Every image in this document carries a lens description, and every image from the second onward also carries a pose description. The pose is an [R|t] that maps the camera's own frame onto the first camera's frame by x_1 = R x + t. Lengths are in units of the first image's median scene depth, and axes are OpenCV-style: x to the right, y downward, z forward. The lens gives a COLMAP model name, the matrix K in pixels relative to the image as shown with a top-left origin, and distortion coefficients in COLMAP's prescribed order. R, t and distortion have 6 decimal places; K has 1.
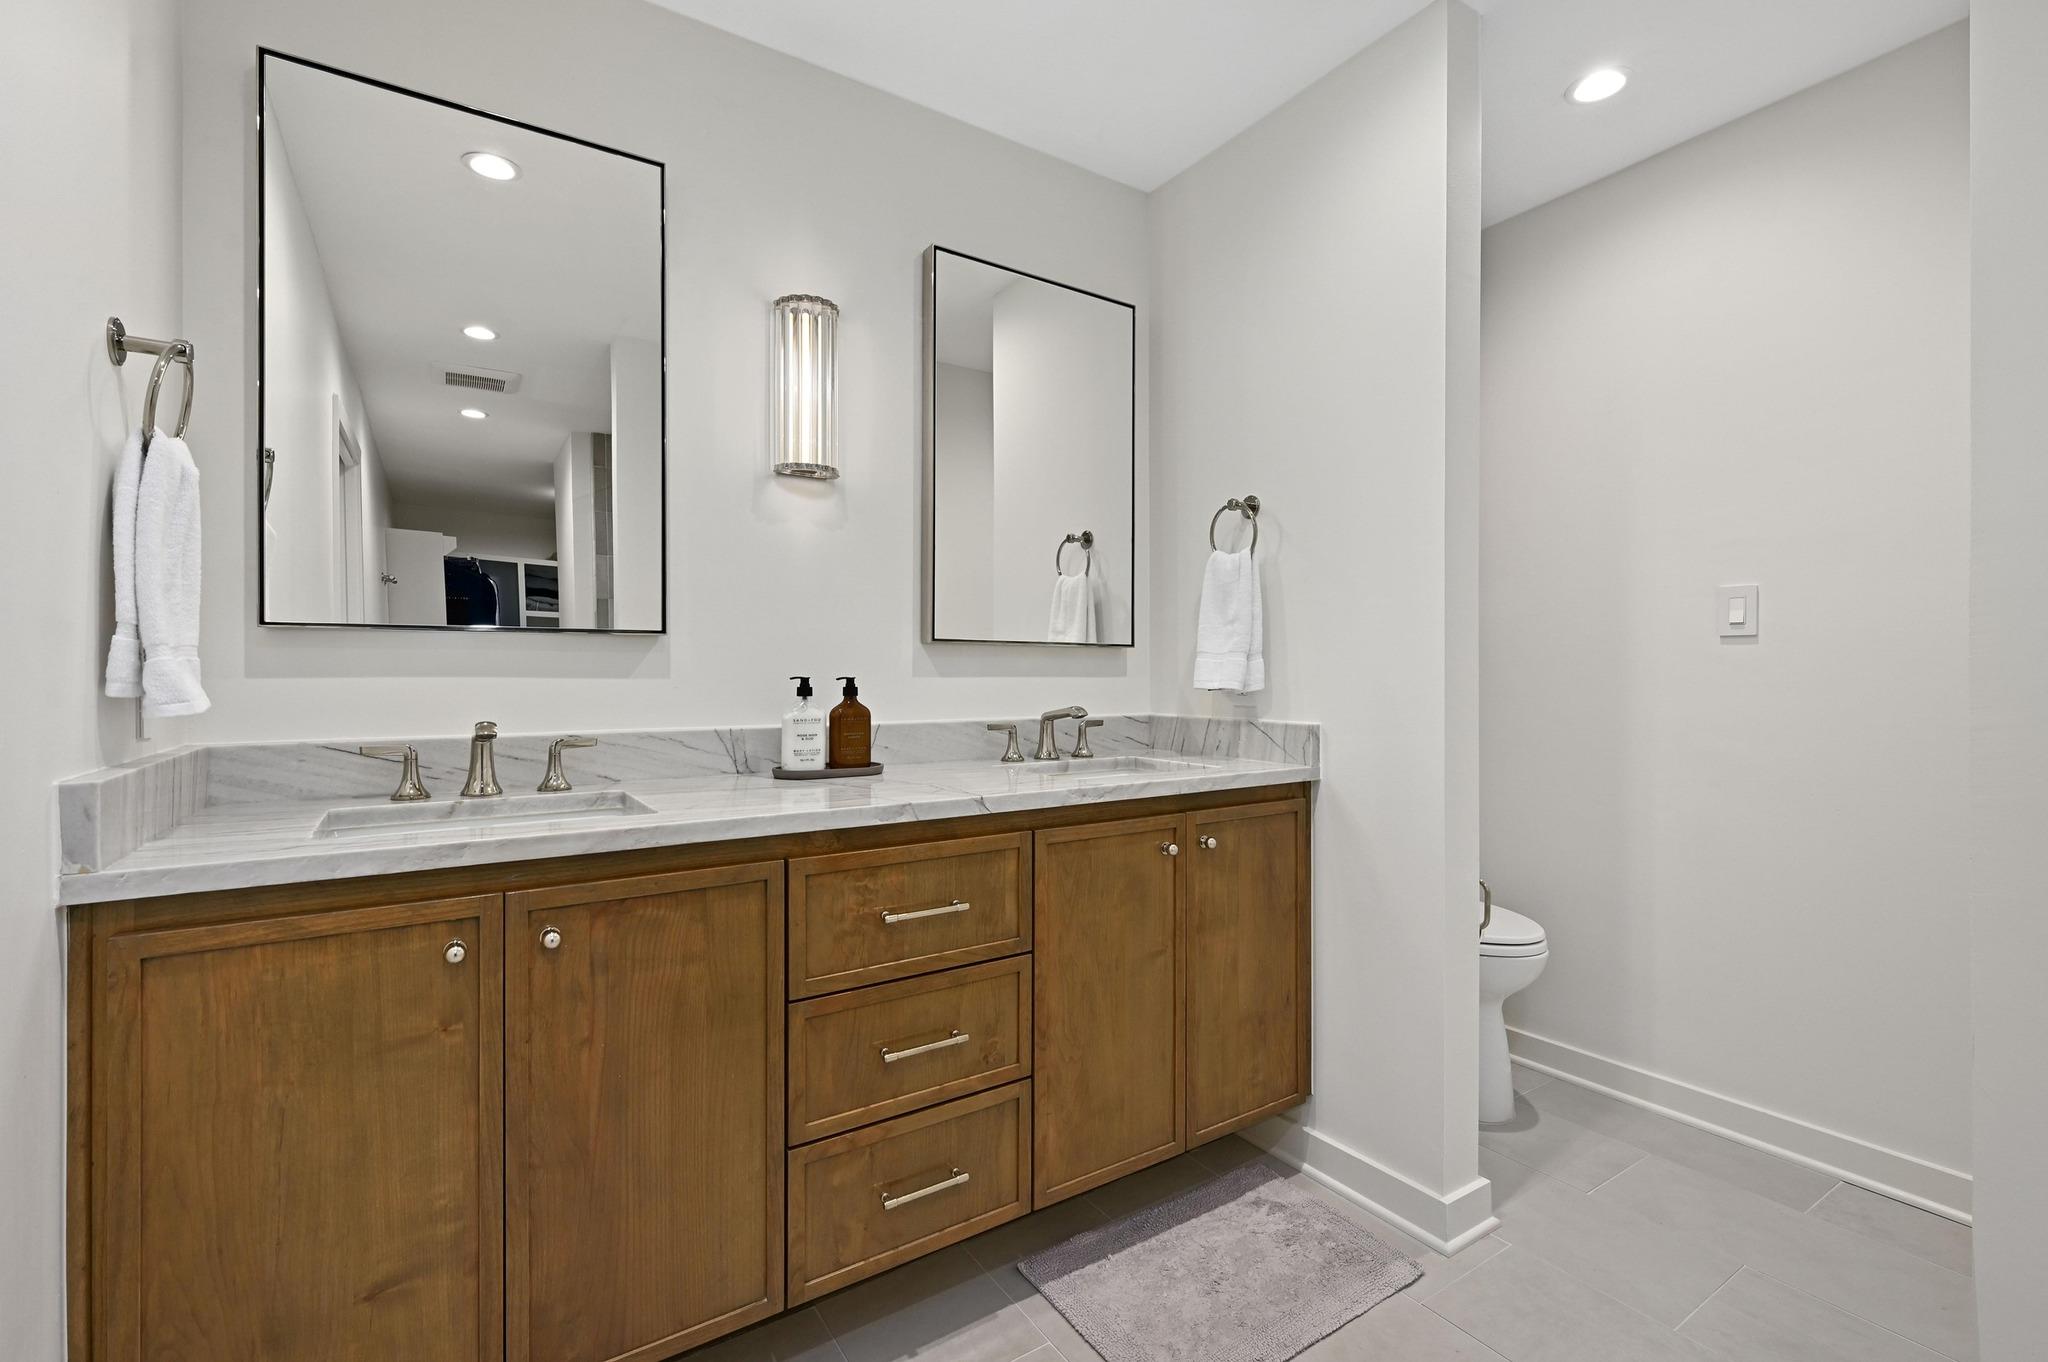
lens RADIAL K [[890.9, 0, 1024.0], [0, 890.9, 681.0], [0, 0, 1]] dist [-0.001370, 0.000113]
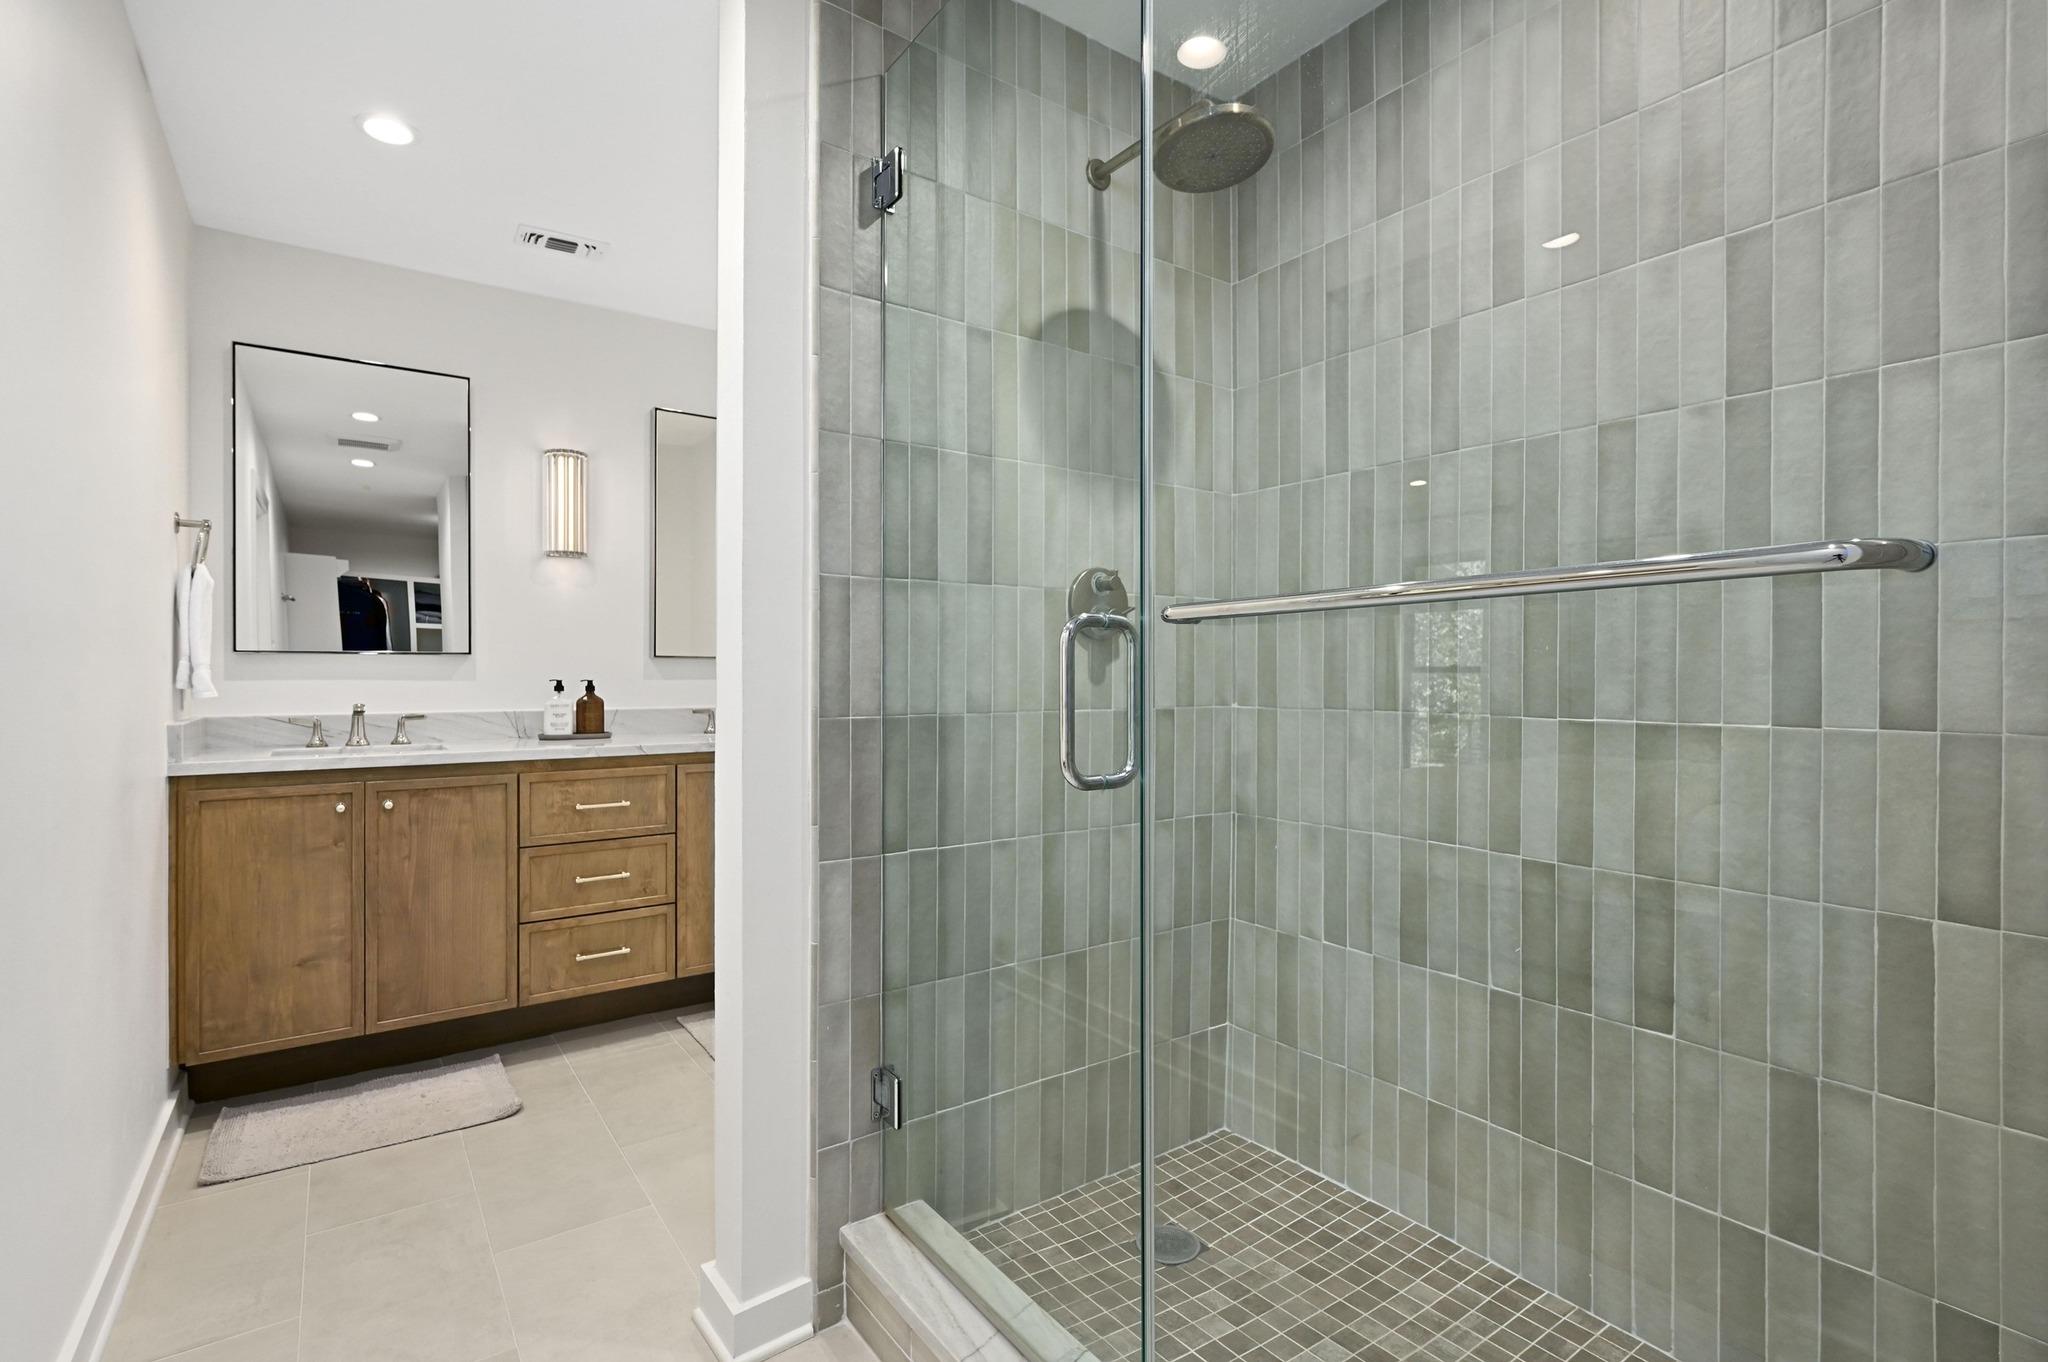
lens RADIAL K [[960.9, 0, 1024.0], [0, 960.9, 681.0], [0, 0, 1]] dist [0.001629, 0.000328]
pose [[0.999149, -0.004658, 0.040987, 0.717124], [0.004947, 0.999964, -0.006938, 0.019052], [-0.040953, 0.007135, 0.999136, -1.088075]]
